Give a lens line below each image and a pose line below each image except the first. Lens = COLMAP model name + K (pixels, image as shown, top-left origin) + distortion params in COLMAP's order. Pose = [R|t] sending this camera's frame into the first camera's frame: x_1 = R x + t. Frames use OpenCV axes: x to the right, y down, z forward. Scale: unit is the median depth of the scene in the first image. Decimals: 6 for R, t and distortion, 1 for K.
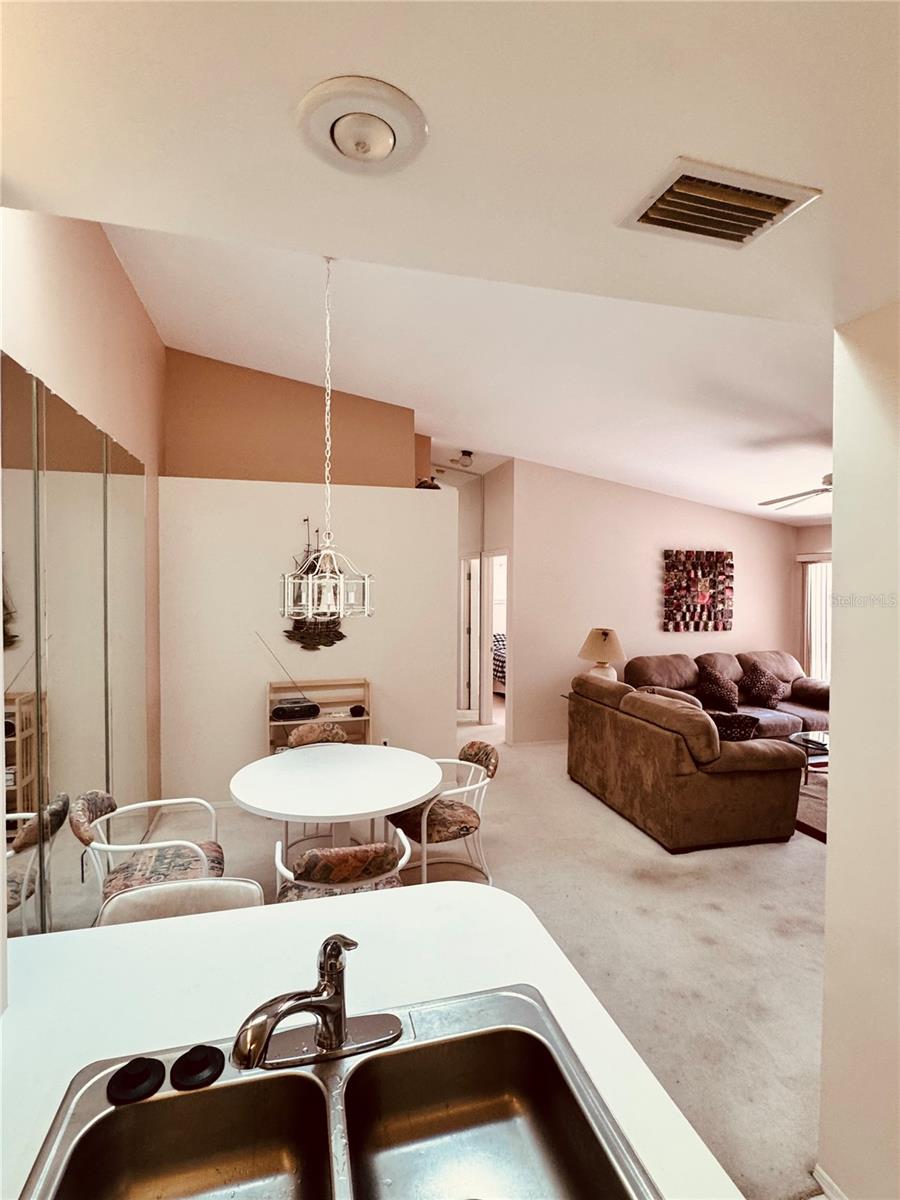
lens RADIAL K [[588.3, 0, 452.1], [0, 588.3, 598.0], [0, 0, 1]] dist [-0.002806, 0.000230]
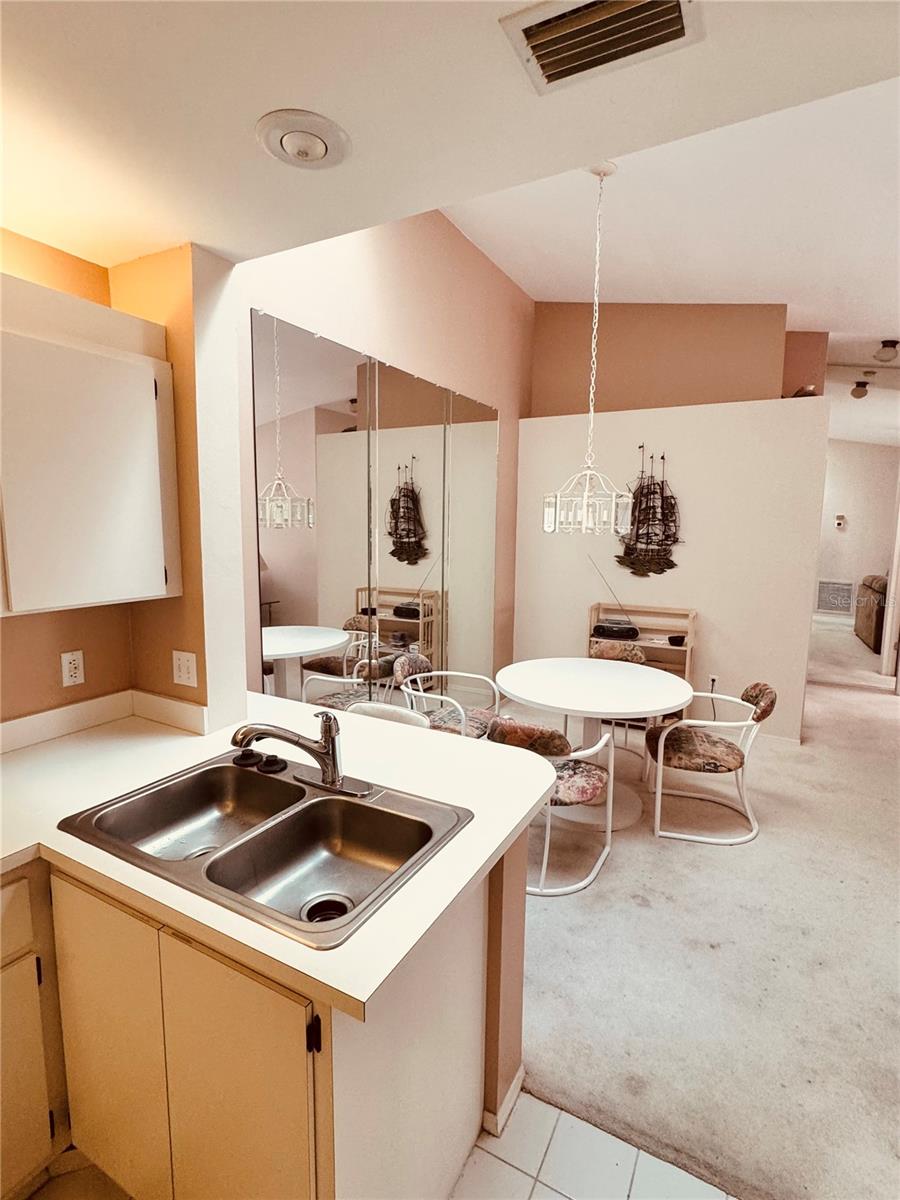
lens RADIAL K [[588.3, 0, 452.1], [0, 588.3, 598.0], [0, 0, 1]] dist [-0.002806, 0.000230]
pose [[0.721082, 0.092992, -0.686581, 0.243173], [-0.026080, 0.993893, 0.107225, 0.026497], [0.692359, -0.059412, 0.719103, 0.036751]]
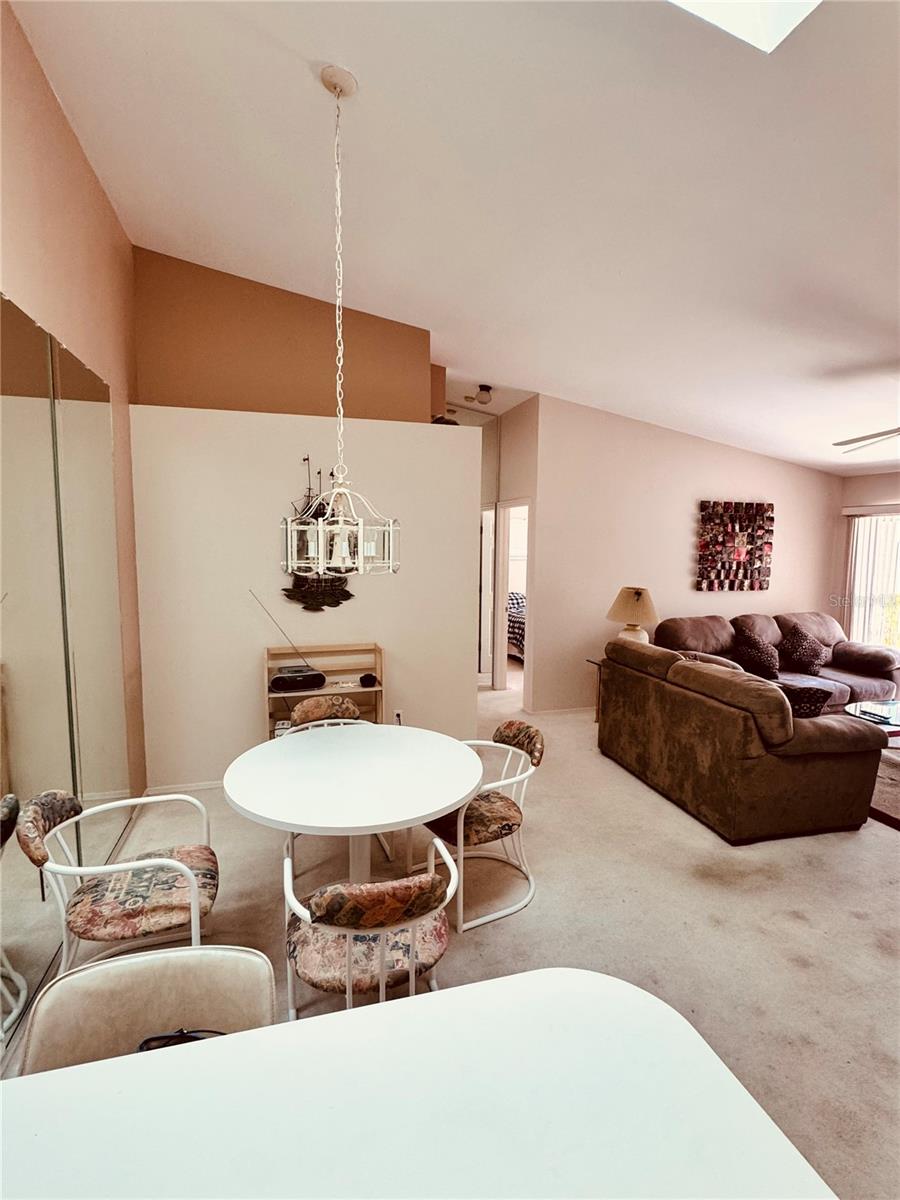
lens RADIAL K [[588.7, 0, 452.4], [0, 588.7, 601.9], [0, 0, 1]] dist [-0.002951, 0.000449]
pose [[0.999910, 0.004100, 0.012772, -0.048404], [-0.005108, 0.996783, 0.079983, 0.004352], [-0.012403, -0.080041, 0.996714, 0.136076]]
